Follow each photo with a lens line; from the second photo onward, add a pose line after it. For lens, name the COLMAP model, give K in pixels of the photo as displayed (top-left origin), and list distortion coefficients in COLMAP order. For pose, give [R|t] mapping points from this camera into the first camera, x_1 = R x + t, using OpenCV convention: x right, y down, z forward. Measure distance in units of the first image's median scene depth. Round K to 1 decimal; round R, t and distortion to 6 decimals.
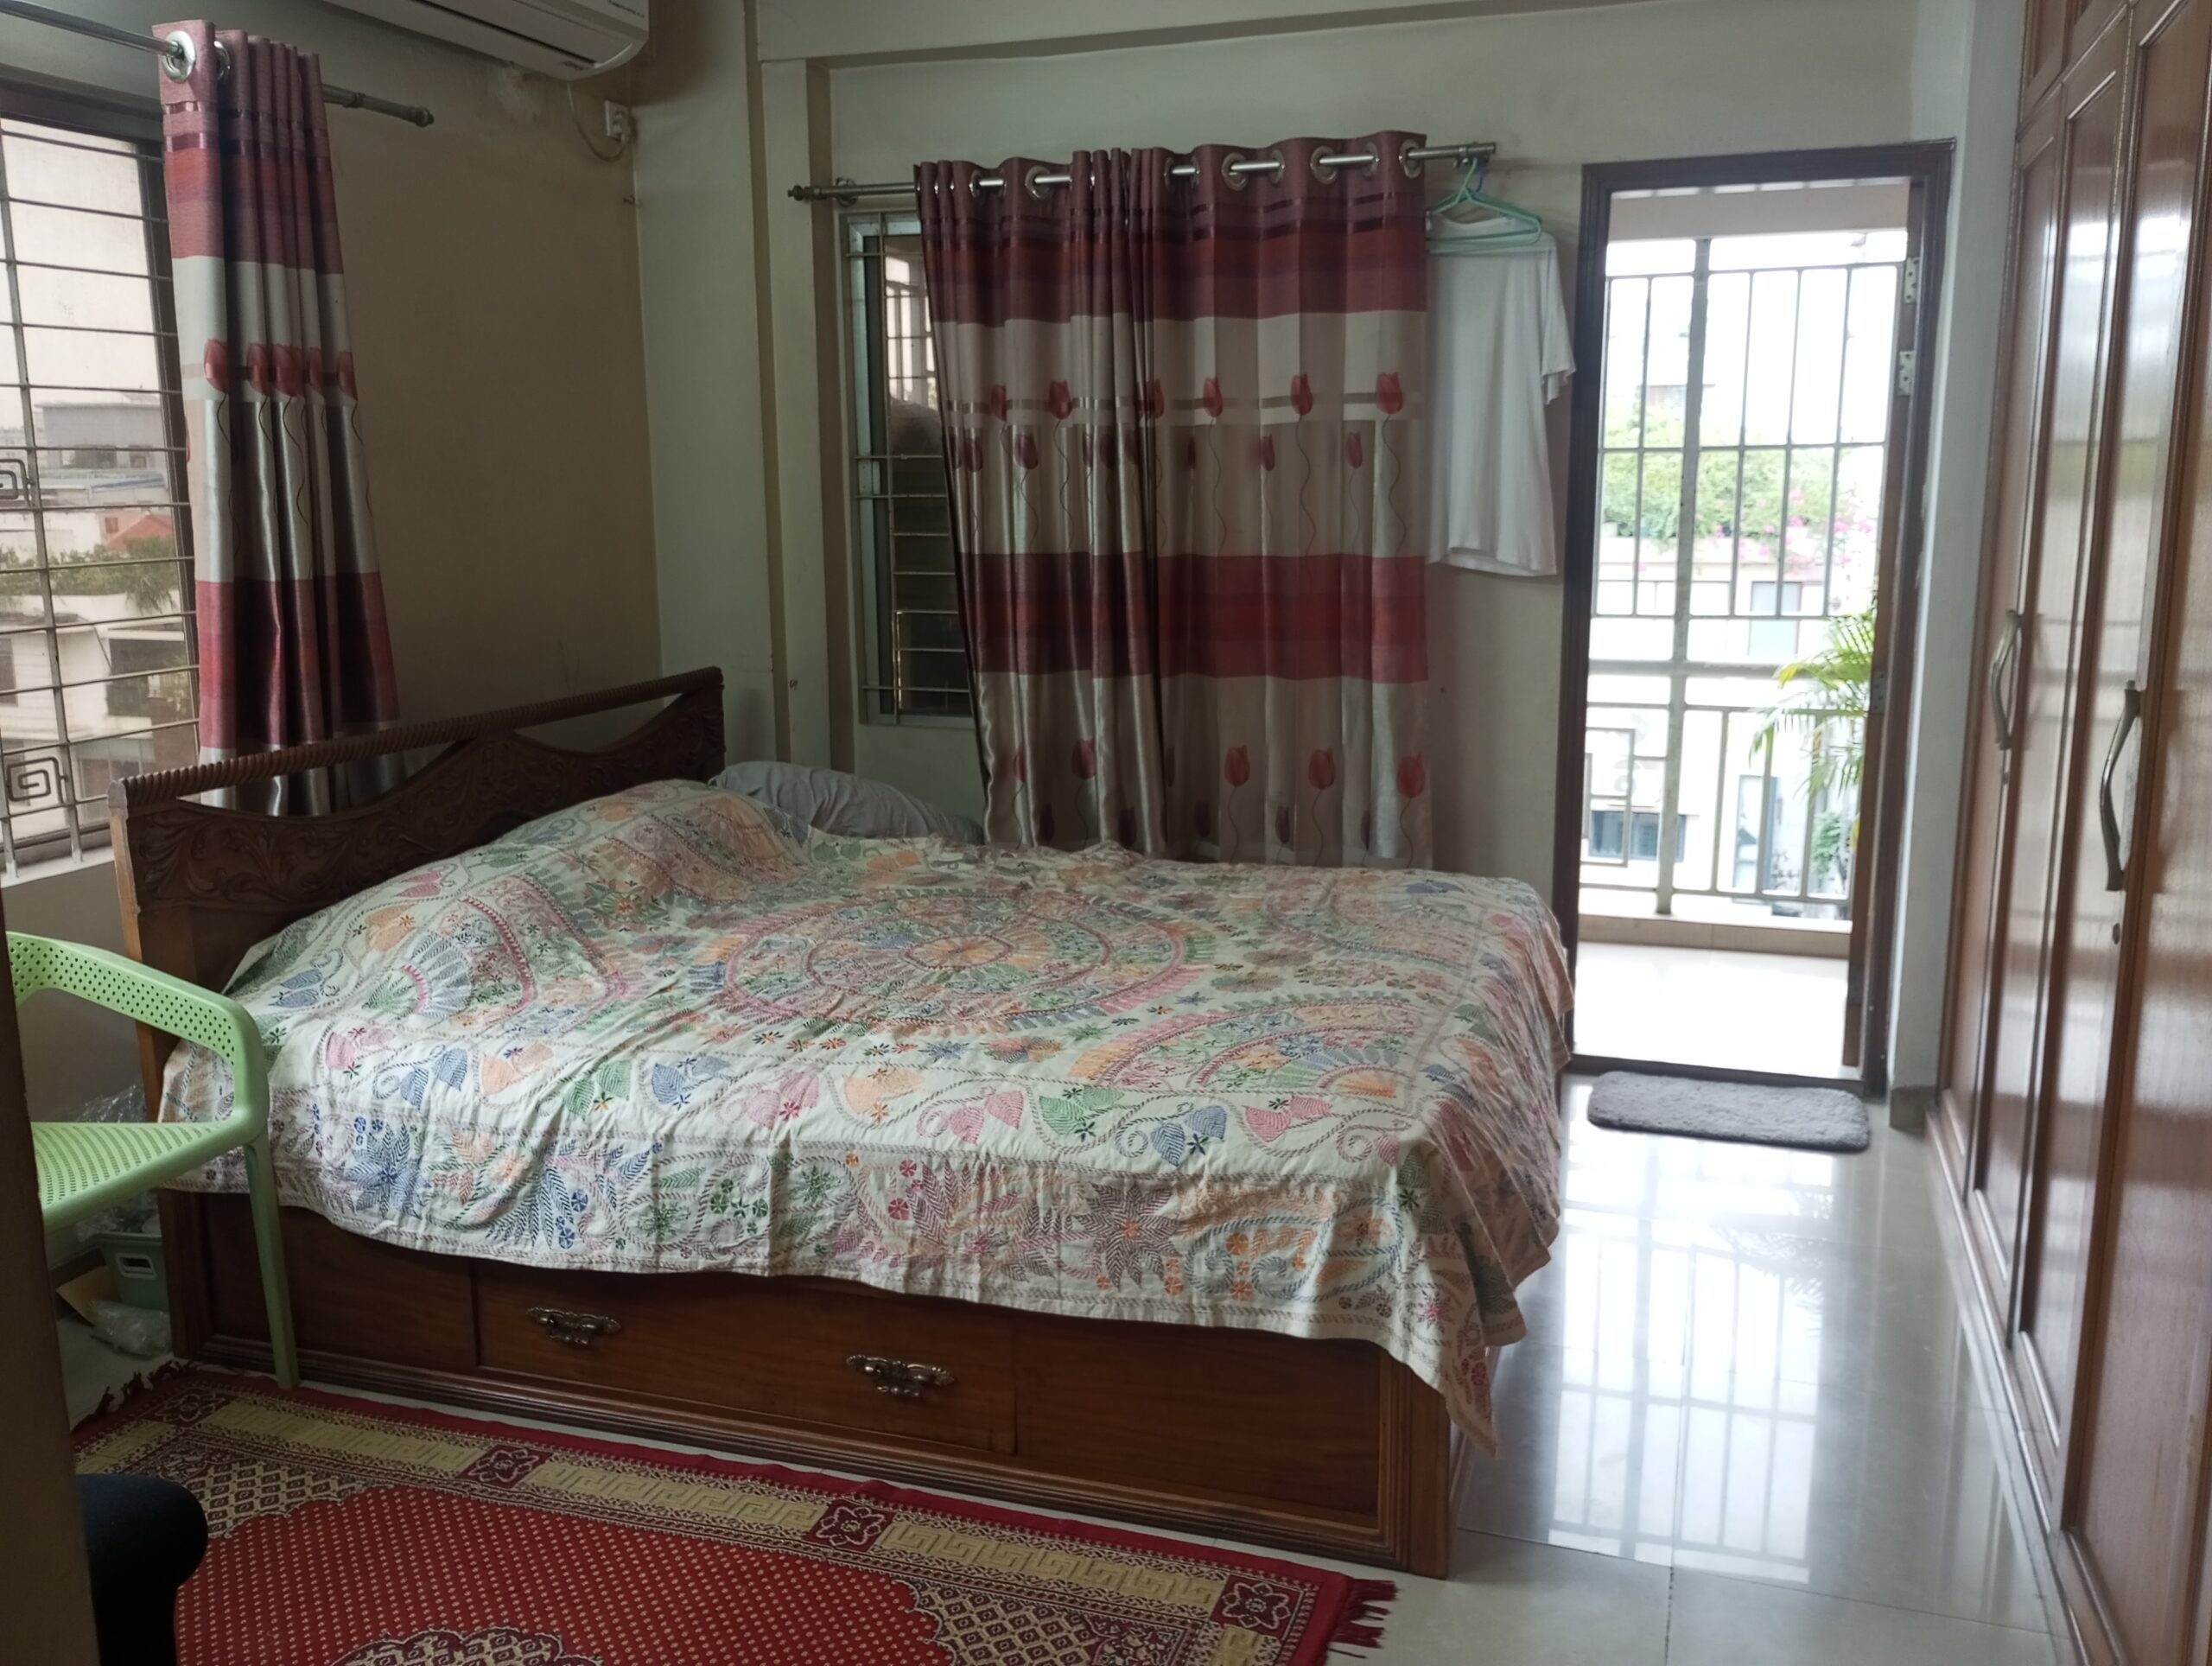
lens RADIAL K [[1860.2, 0, 1079.2], [0, 1860.2, 831.9], [0, 0, 1]] dist [0.064592, -0.080820]
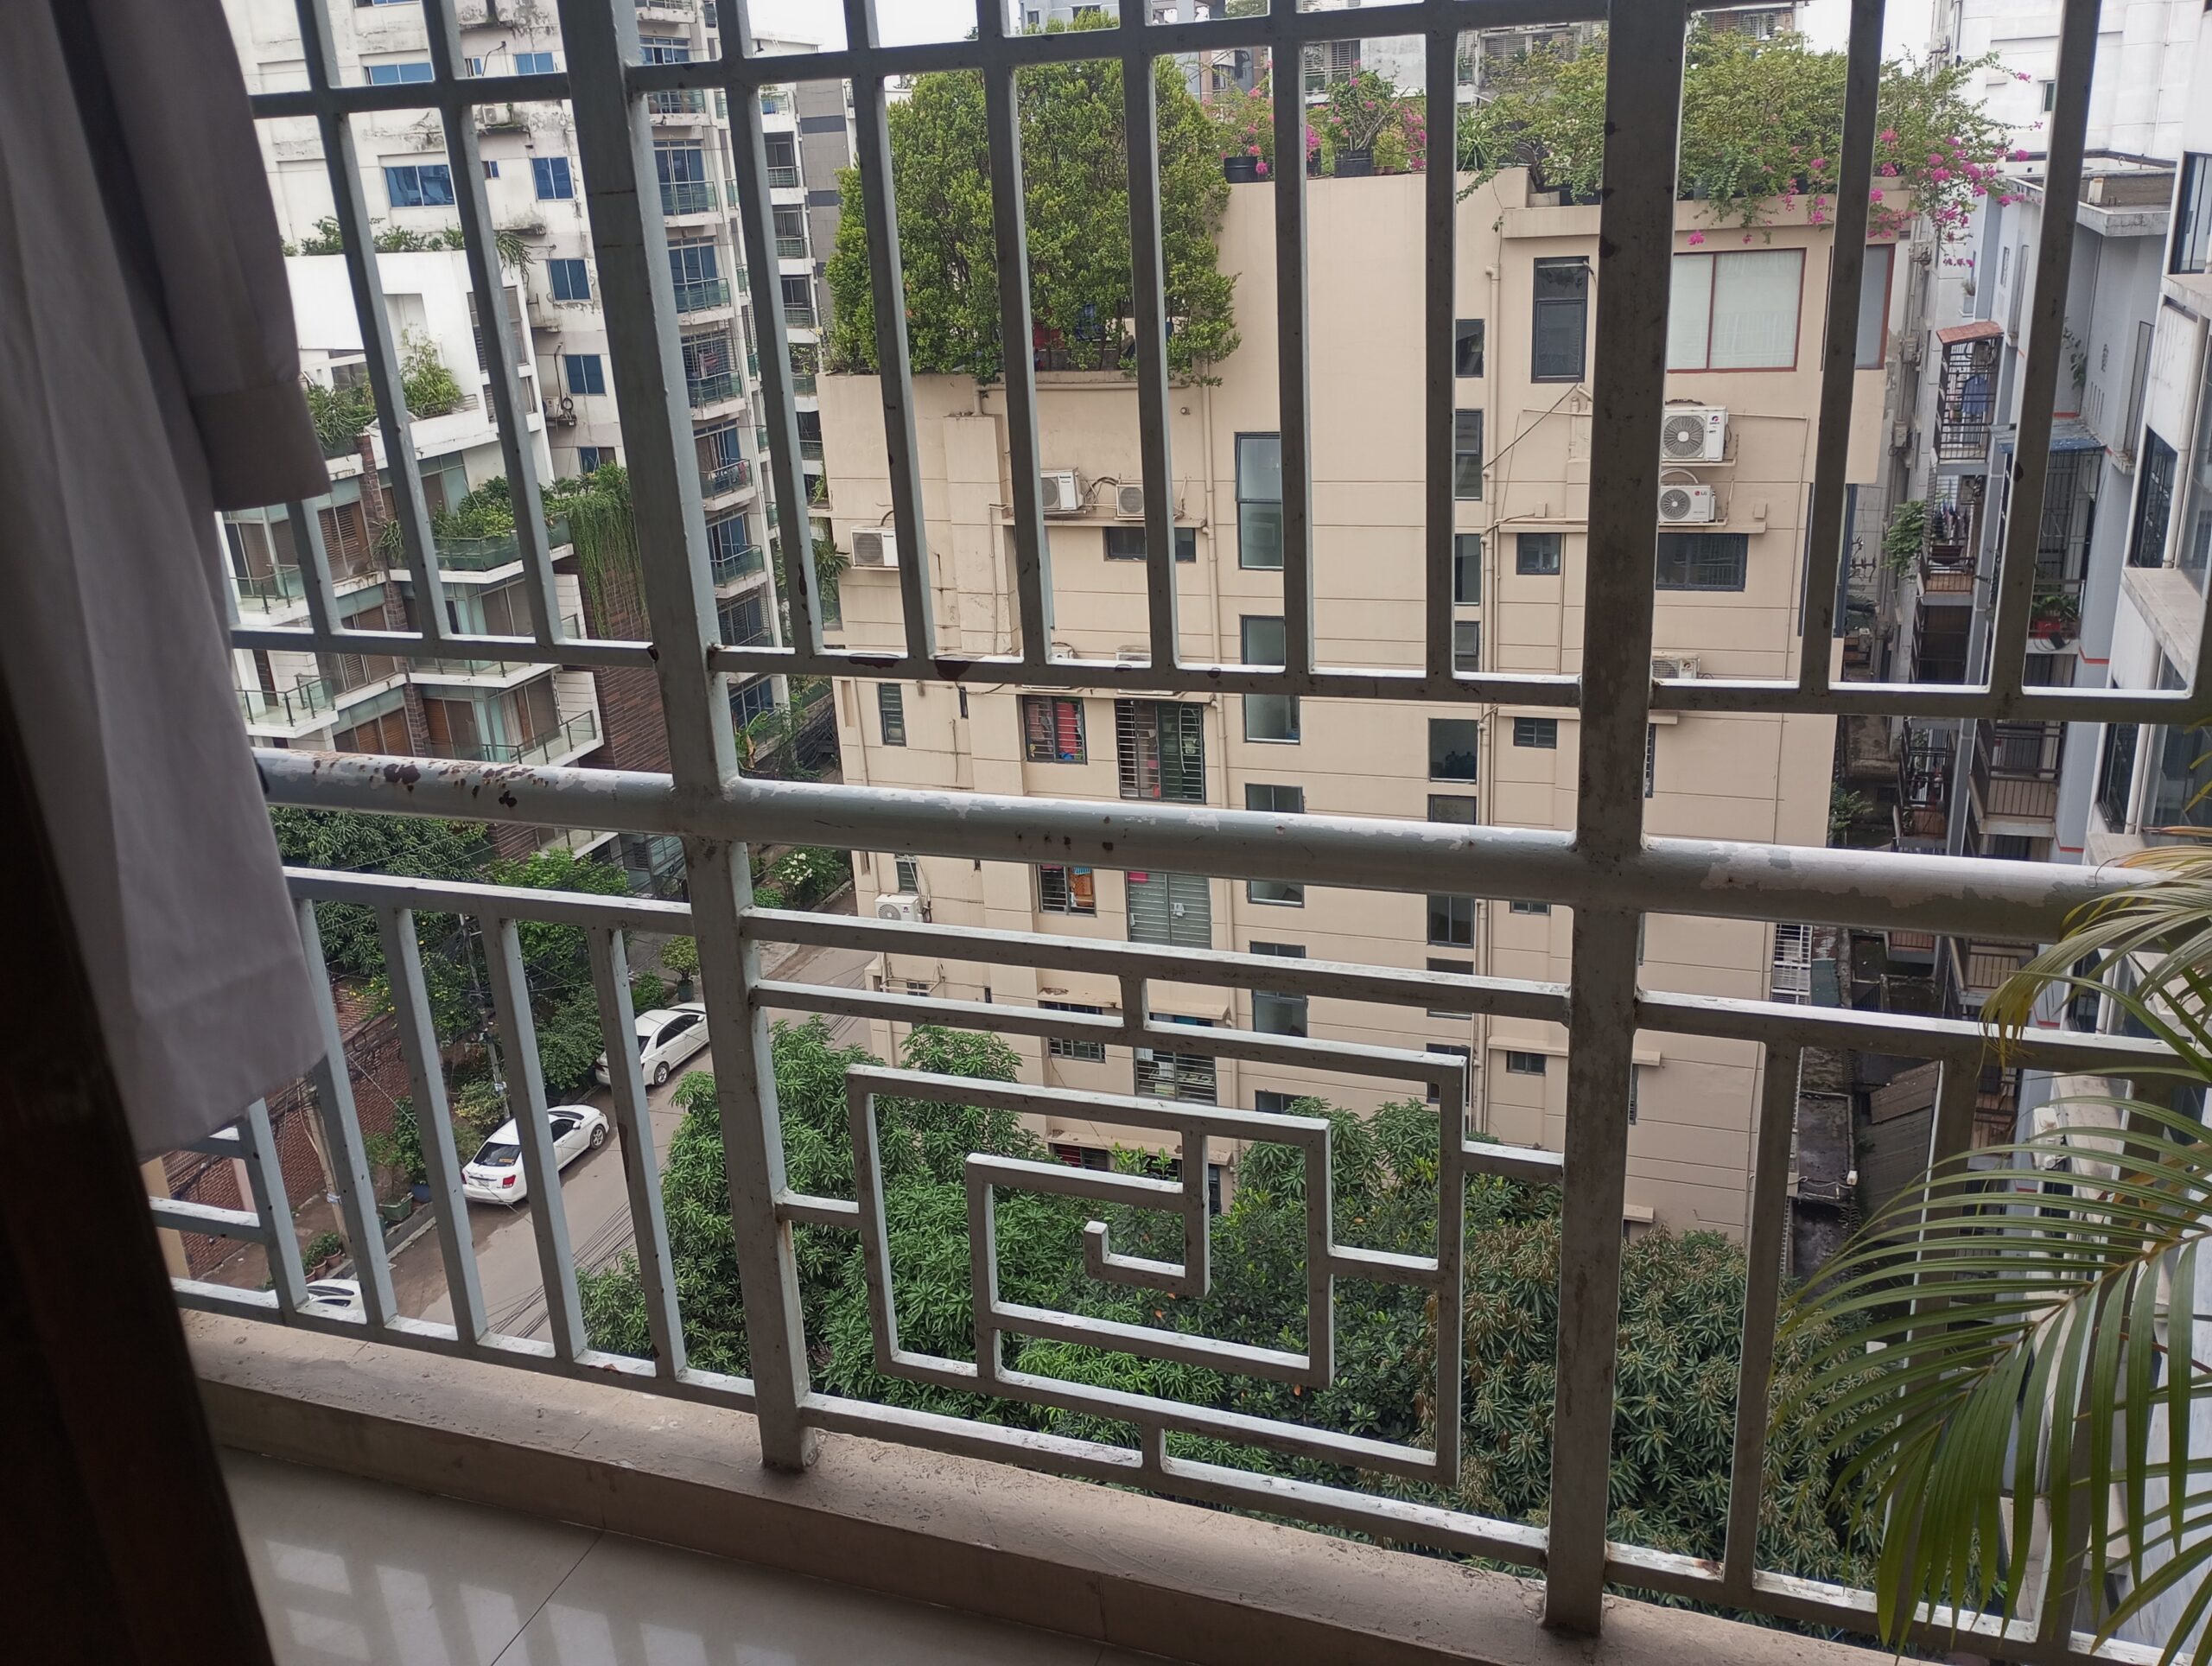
lens RADIAL K [[1860.2, 0, 1079.2], [0, 1860.2, 831.9], [0, 0, 1]] dist [0.064592, -0.080820]
pose [[0.998667, -0.039117, -0.033680, 0.045612], [0.043898, 0.986864, 0.155474, -0.023326], [0.027156, -0.156745, 0.987266, 0.133275]]
